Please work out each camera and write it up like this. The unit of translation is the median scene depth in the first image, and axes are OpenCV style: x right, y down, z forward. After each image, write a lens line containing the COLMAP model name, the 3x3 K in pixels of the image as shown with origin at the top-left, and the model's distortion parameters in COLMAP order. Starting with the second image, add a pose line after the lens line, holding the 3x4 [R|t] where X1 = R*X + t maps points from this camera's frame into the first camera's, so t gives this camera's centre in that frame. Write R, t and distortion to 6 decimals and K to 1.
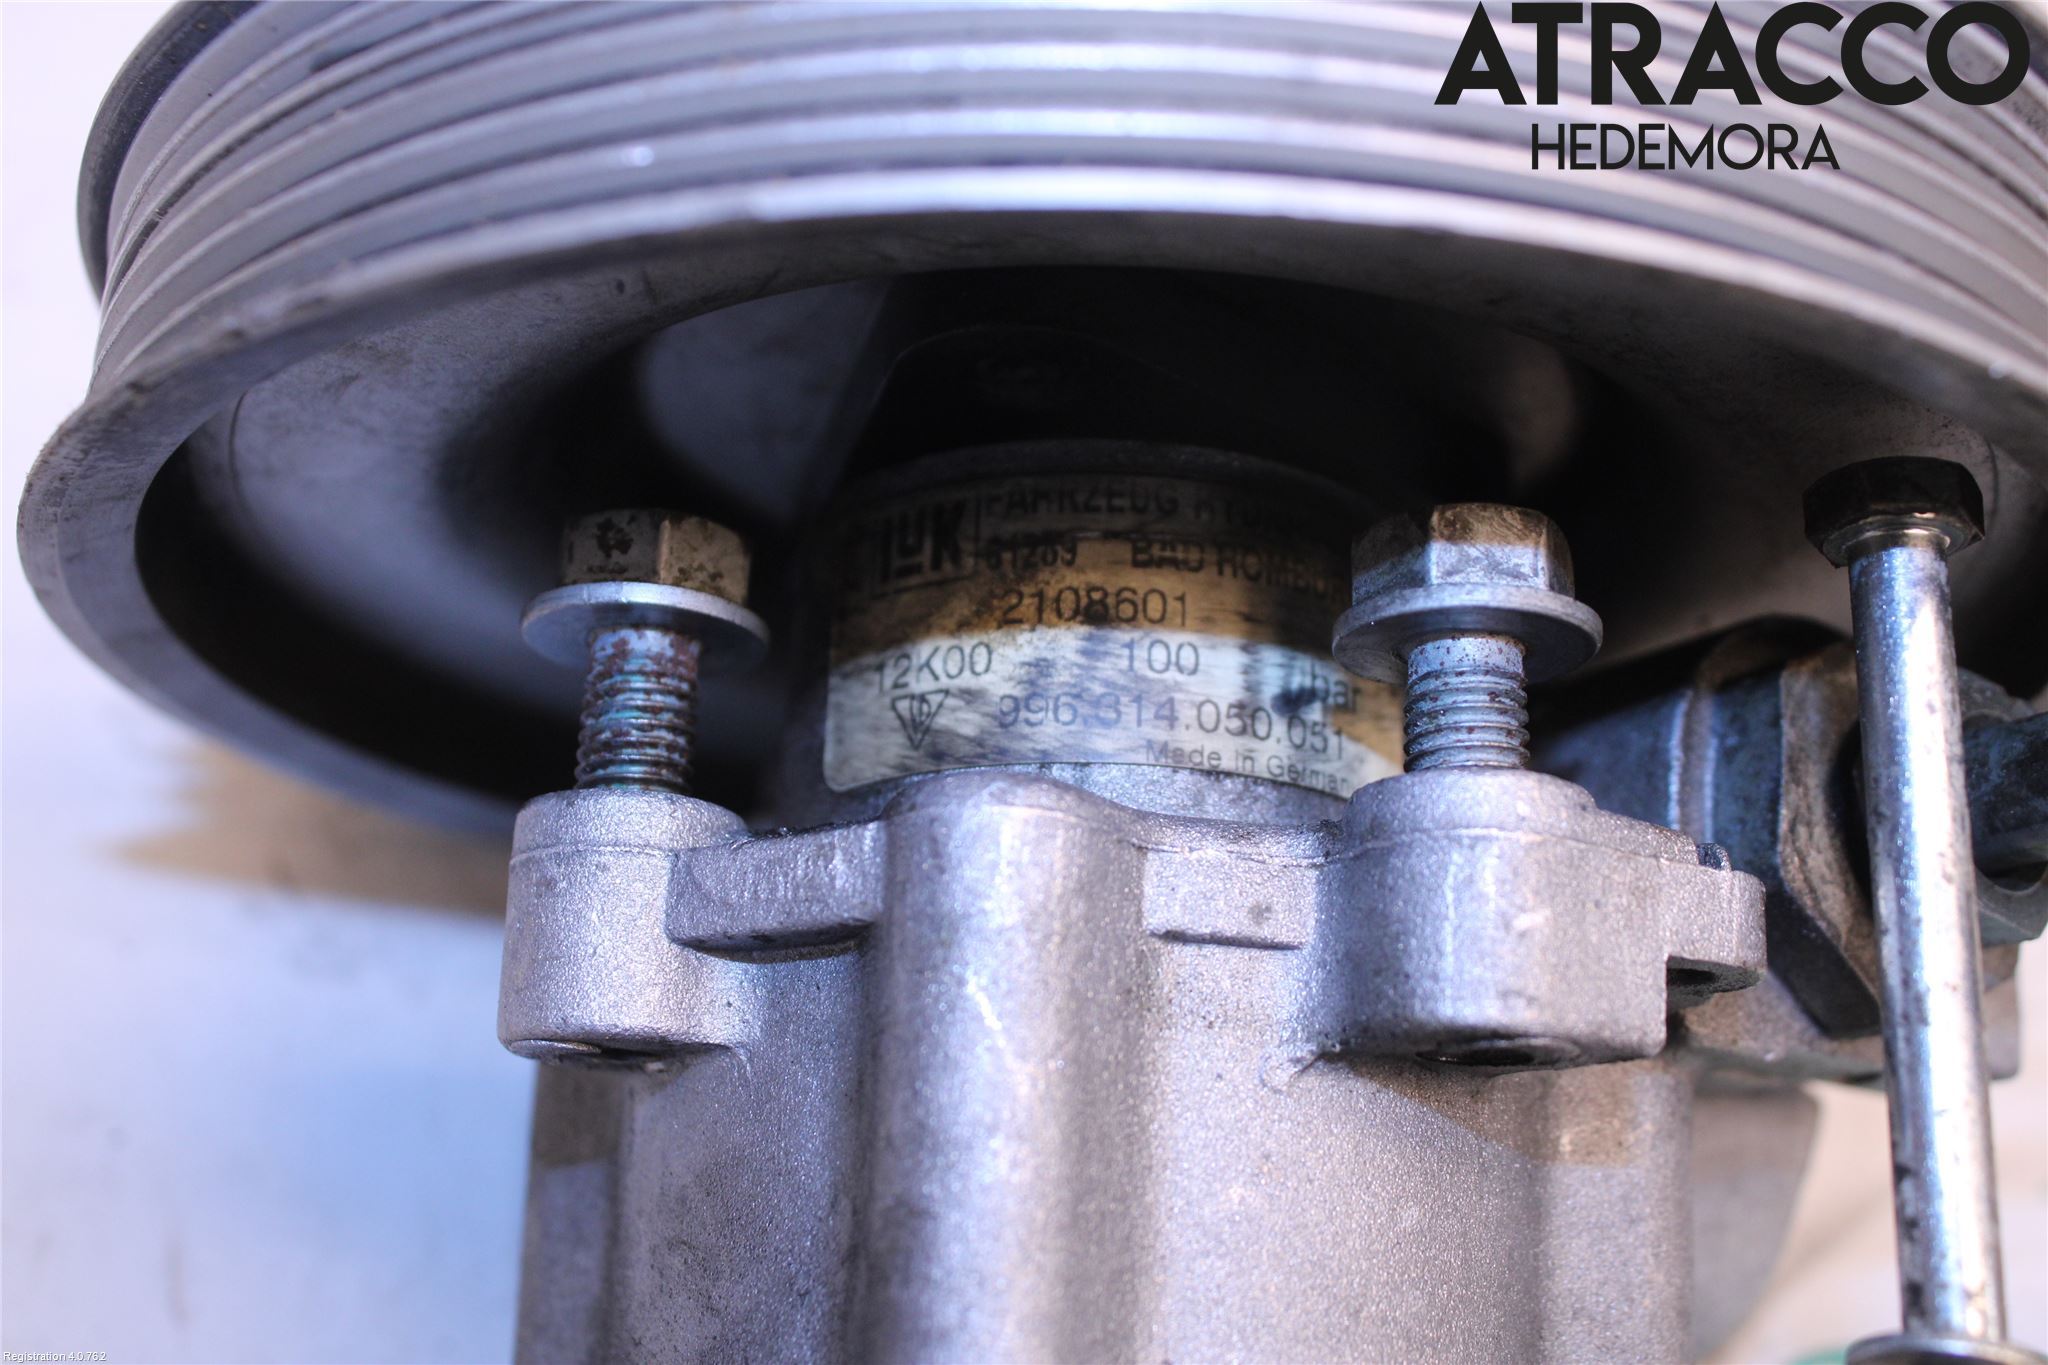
lens RADIAL K [[2584.1, 0, 1024.0], [0, 2584.1, 682.5], [0, 0, 1]] dist [-0.047313, -0.006845]
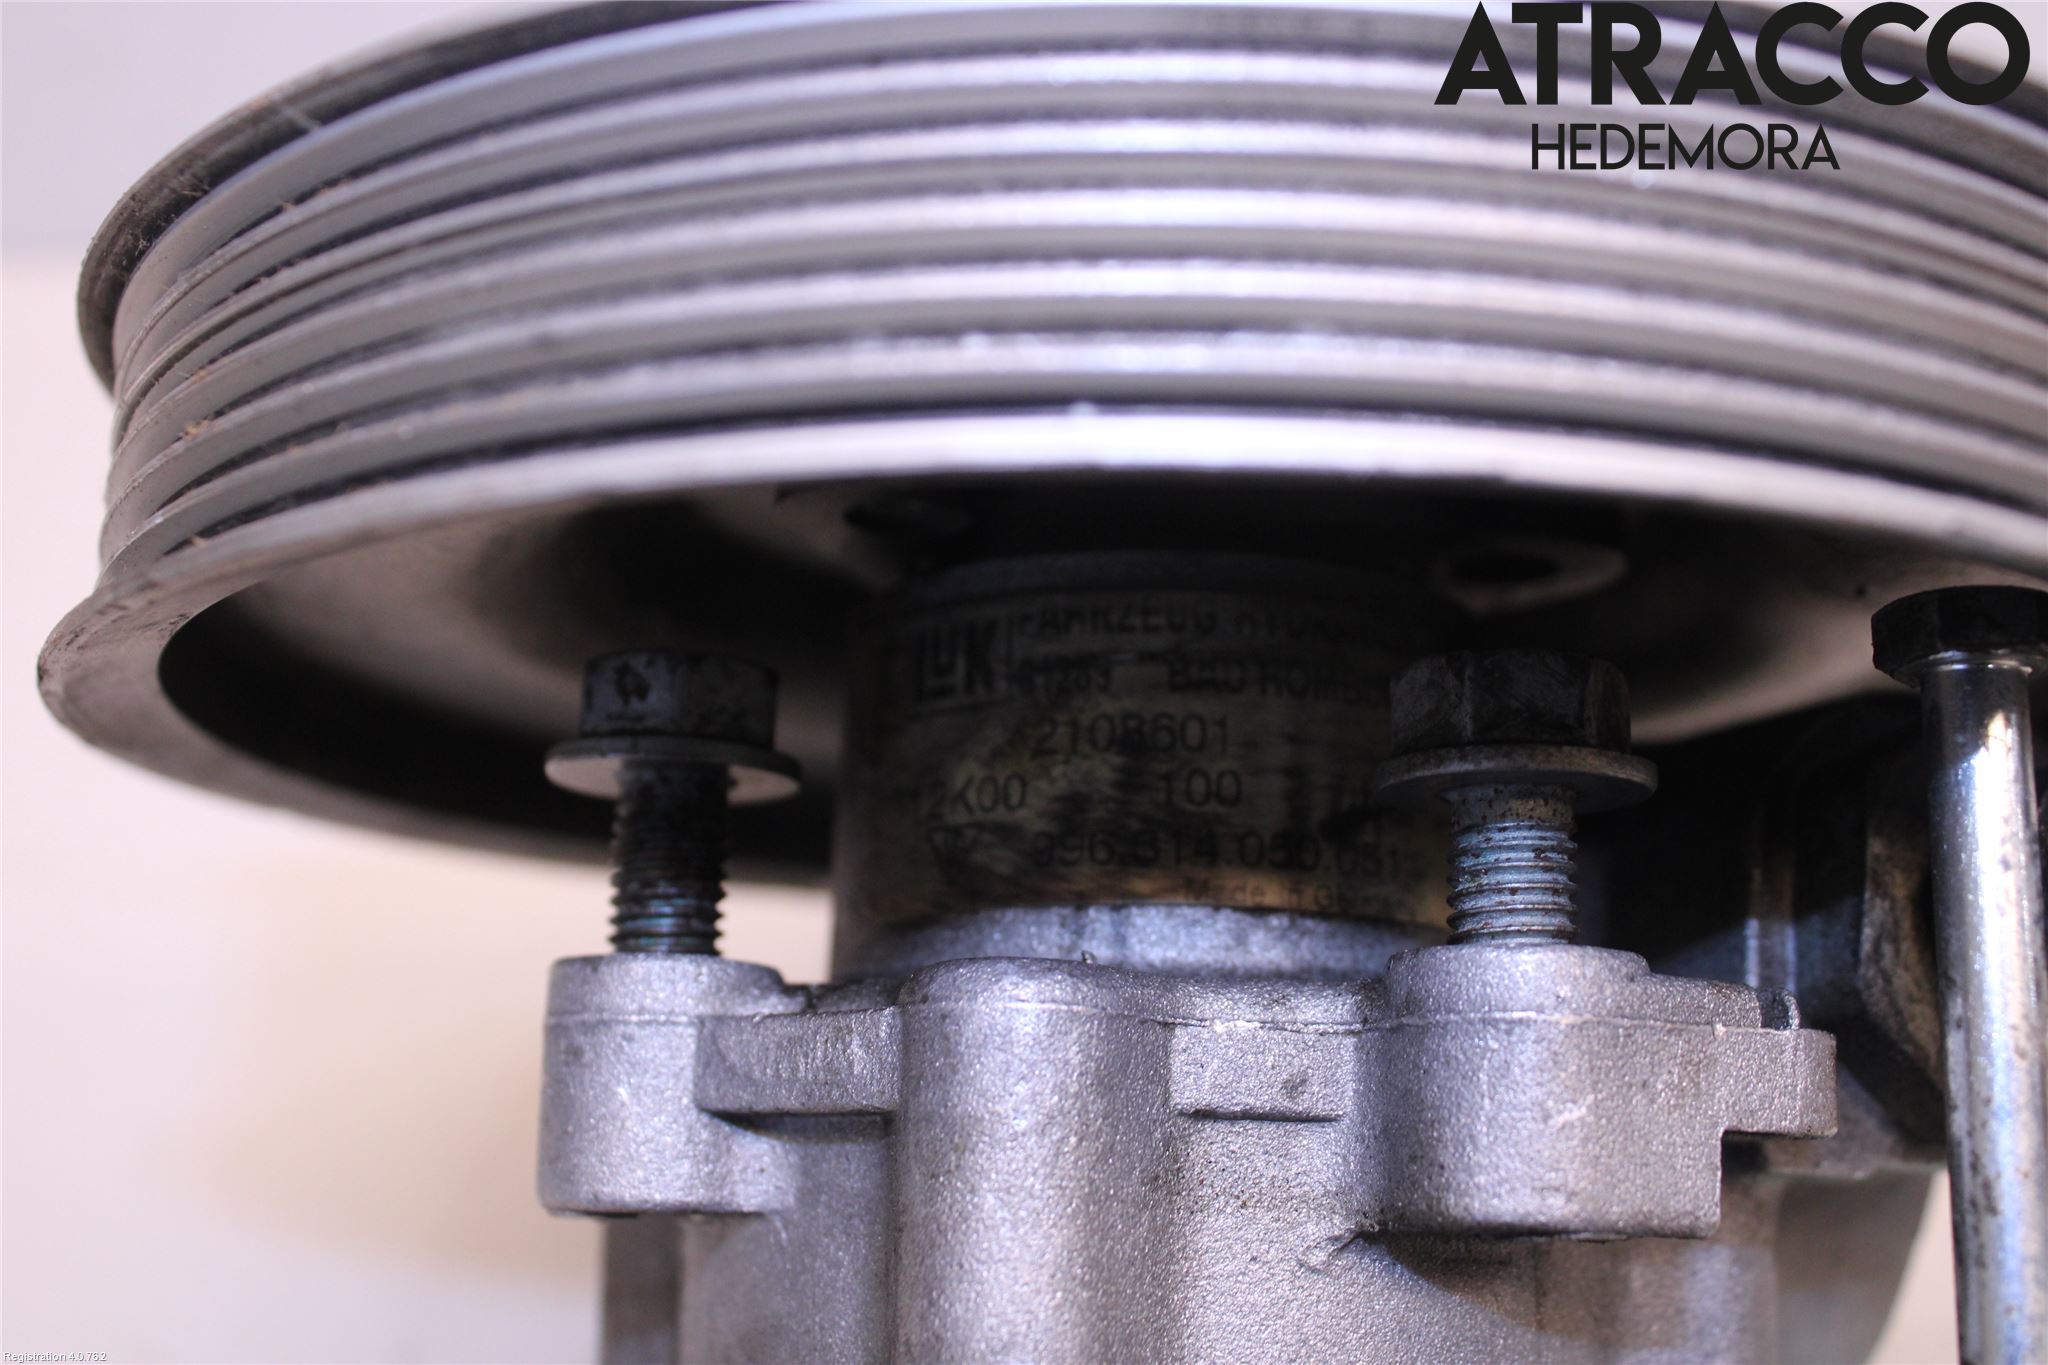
lens RADIAL K [[2584.1, 0, 1024.0], [0, 2584.1, 682.5], [0, 0, 1]] dist [-0.047313, -0.006845]
pose [[0.995693, -0.030055, -0.087709, 0.078118], [0.038408, 0.994721, 0.095155, -0.152309], [0.084387, -0.098114, 0.991591, 0.051817]]
